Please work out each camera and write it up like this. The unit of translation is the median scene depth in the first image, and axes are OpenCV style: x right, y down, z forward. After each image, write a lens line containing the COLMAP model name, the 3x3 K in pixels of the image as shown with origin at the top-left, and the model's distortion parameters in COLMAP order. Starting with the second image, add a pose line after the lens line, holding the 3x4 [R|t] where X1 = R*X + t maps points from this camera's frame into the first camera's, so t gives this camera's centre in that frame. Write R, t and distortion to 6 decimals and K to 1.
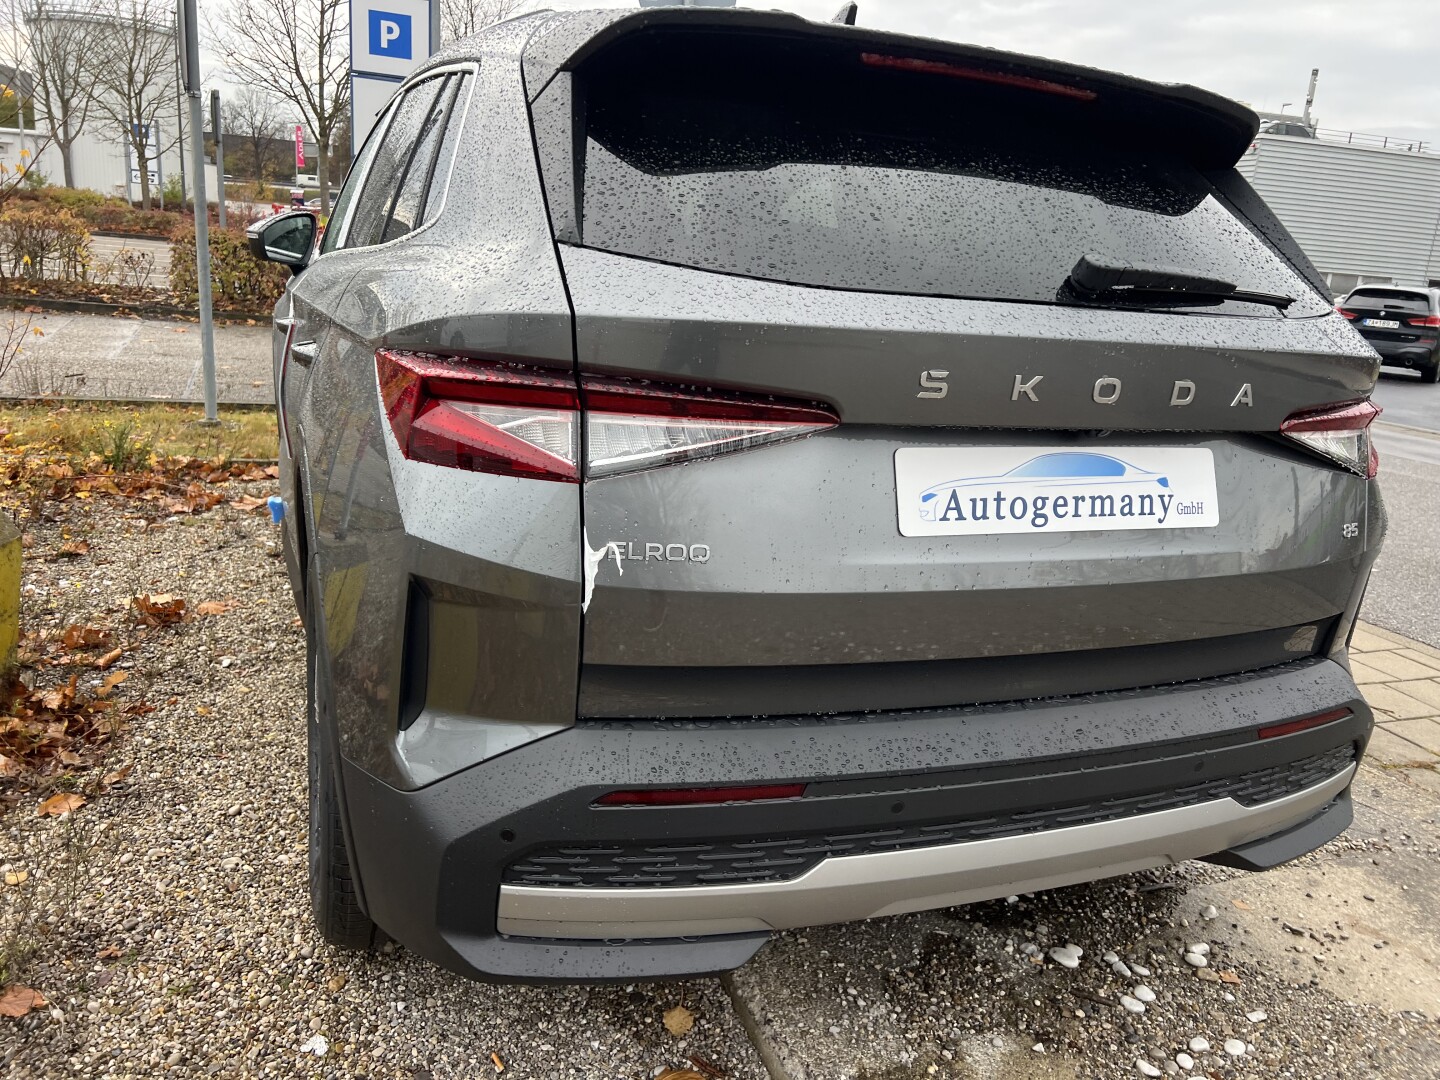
lens RADIAL K [[1083.4, 0, 768.1], [0, 1083.4, 524.3], [0, 0, 1]] dist [0.065448, -0.075009]
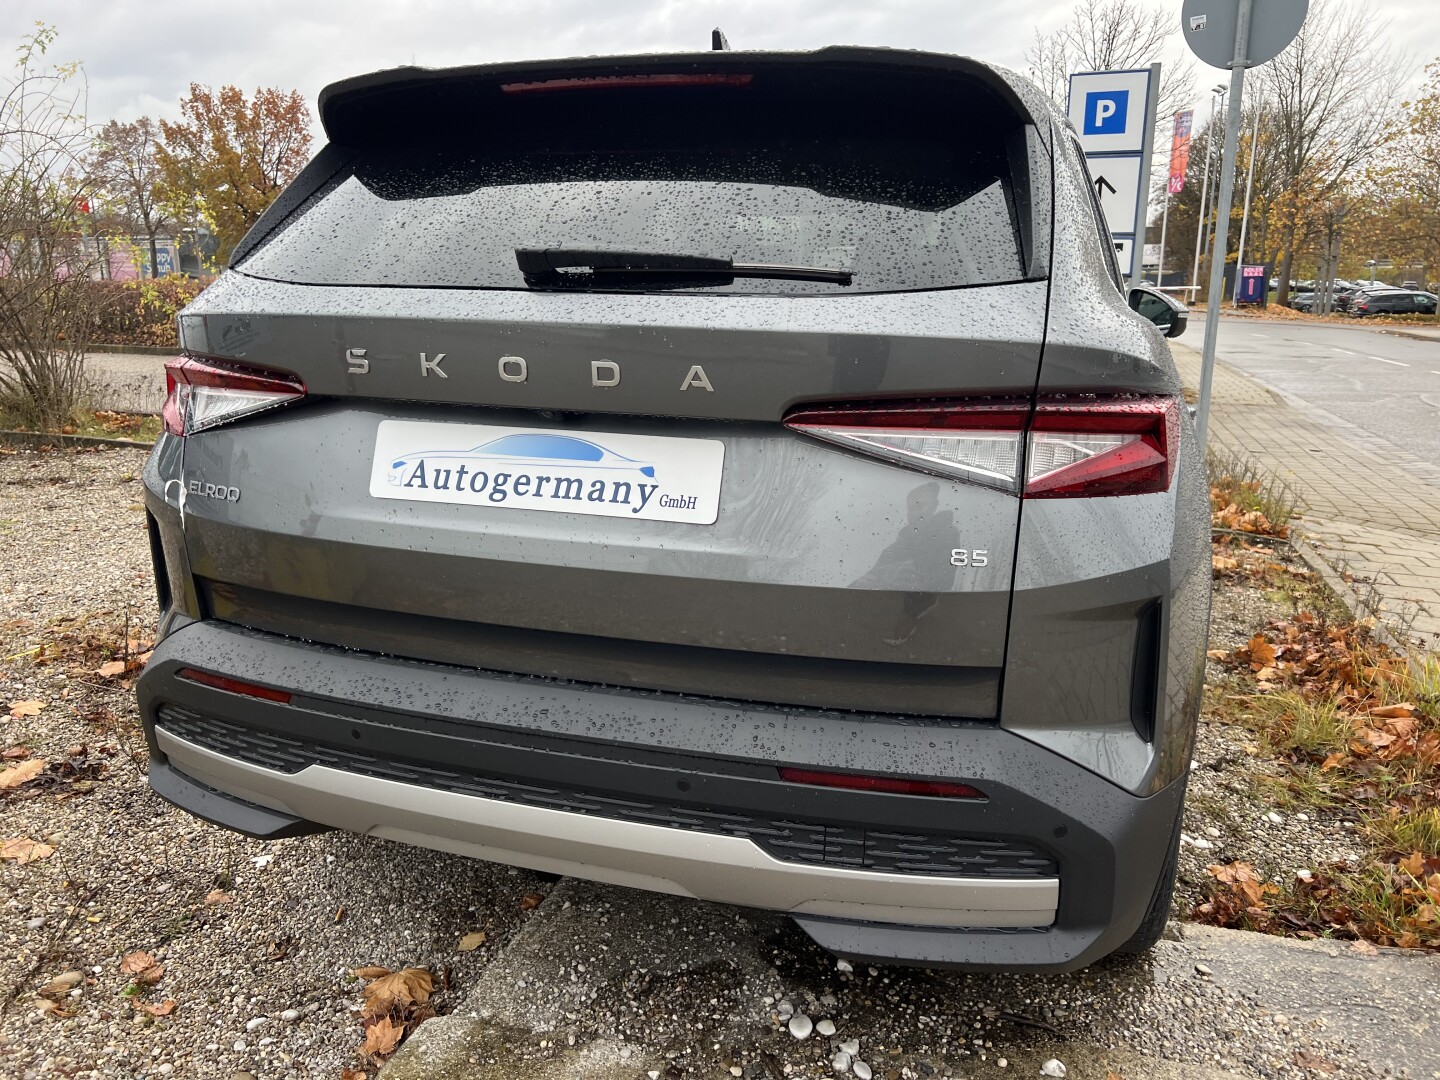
lens RADIAL K [[1091.3, 0, 724.5], [0, 1091.3, 540.3], [0, 0, 1]] dist [0.070941, -0.084711]
pose [[0.757667, 0.079204, -0.647818, 1.049386], [-0.116107, 0.993133, -0.014371, 0.027525], [0.642231, 0.086105, 0.761660, 0.321703]]
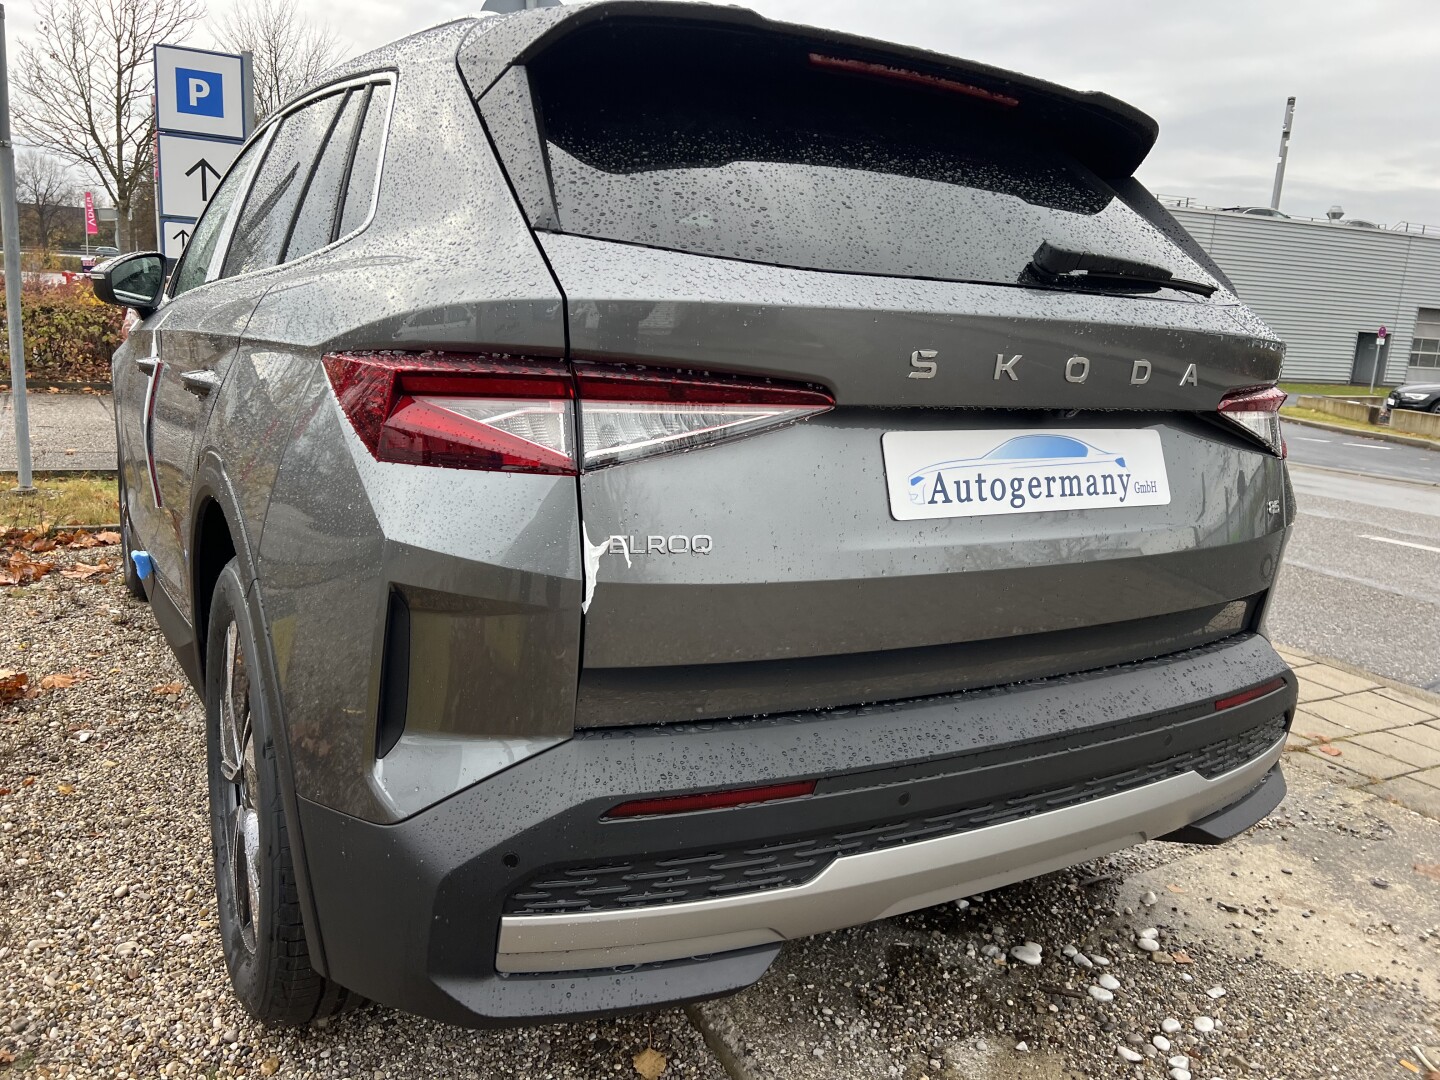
lens RADIAL K [[1075.0, 0, 748.1], [0, 1075.0, 519.4], [0, 0, 1]] dist [0.061528, -0.066237]
pose [[0.989136, -0.049270, 0.138501, -0.130206], [0.056898, 0.997043, -0.051661, 0.048030], [-0.135546, 0.058980, 0.989014, 0.042673]]
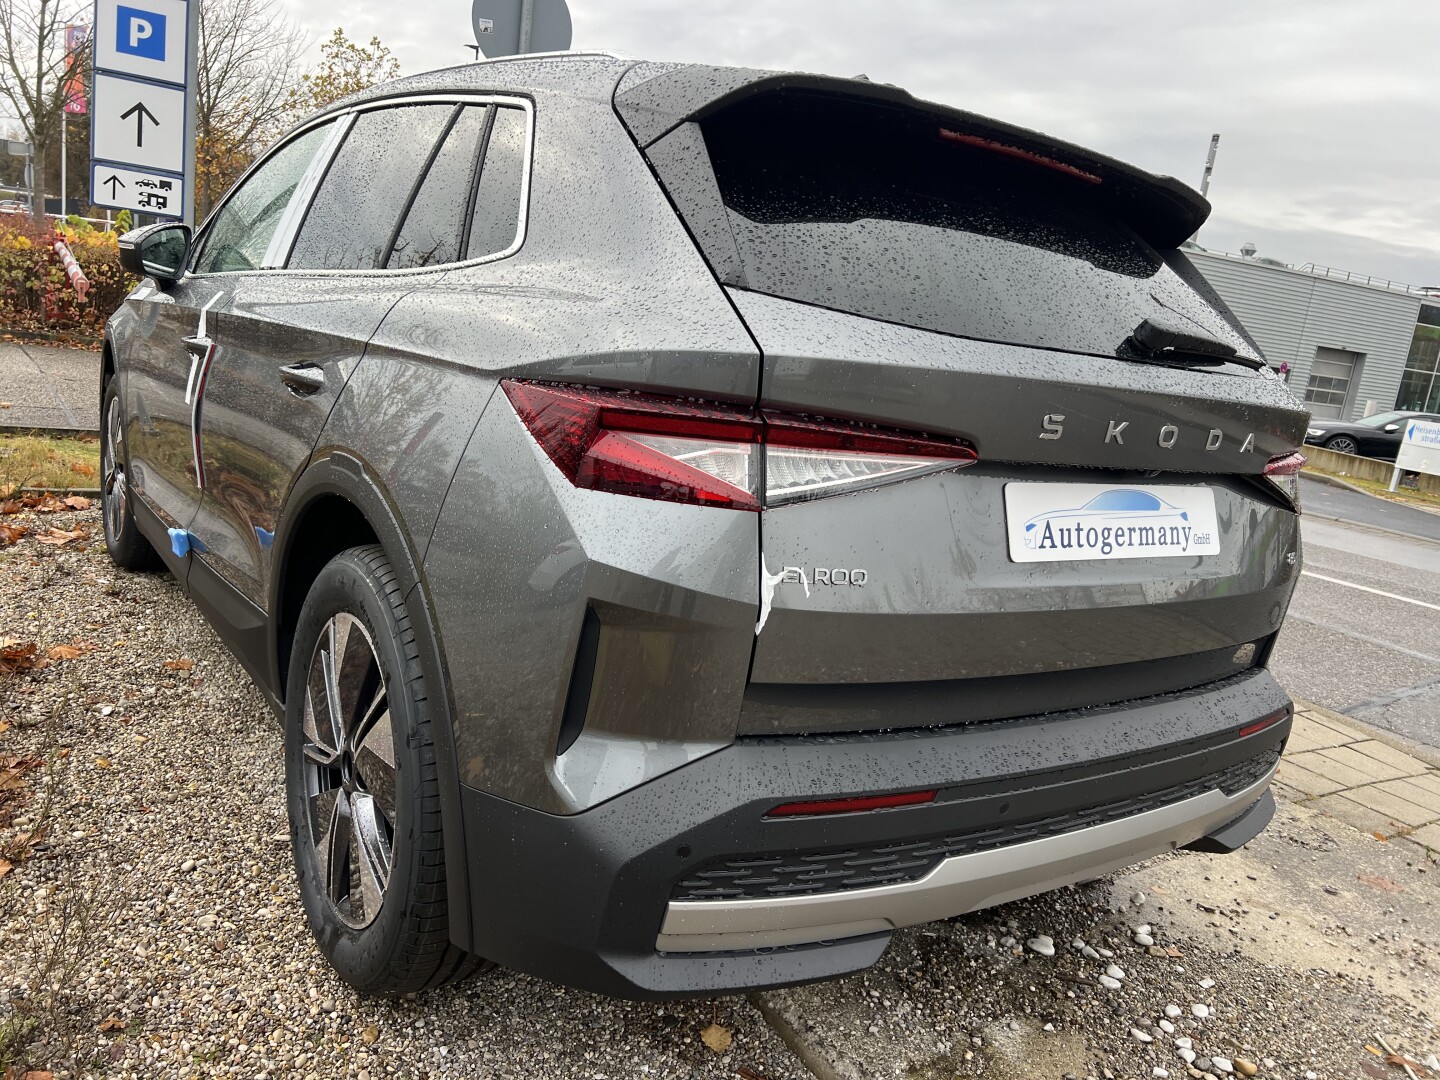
lens RADIAL K [[1076.2, 0, 759.0], [0, 1076.2, 533.1], [0, 0, 1]] dist [0.060836, -0.064936]
pose [[0.973448, 0.004027, 0.228871, -0.345297], [0.002305, 0.999622, -0.027394, 0.009890], [-0.228895, 0.027194, 0.973071, -0.017920]]
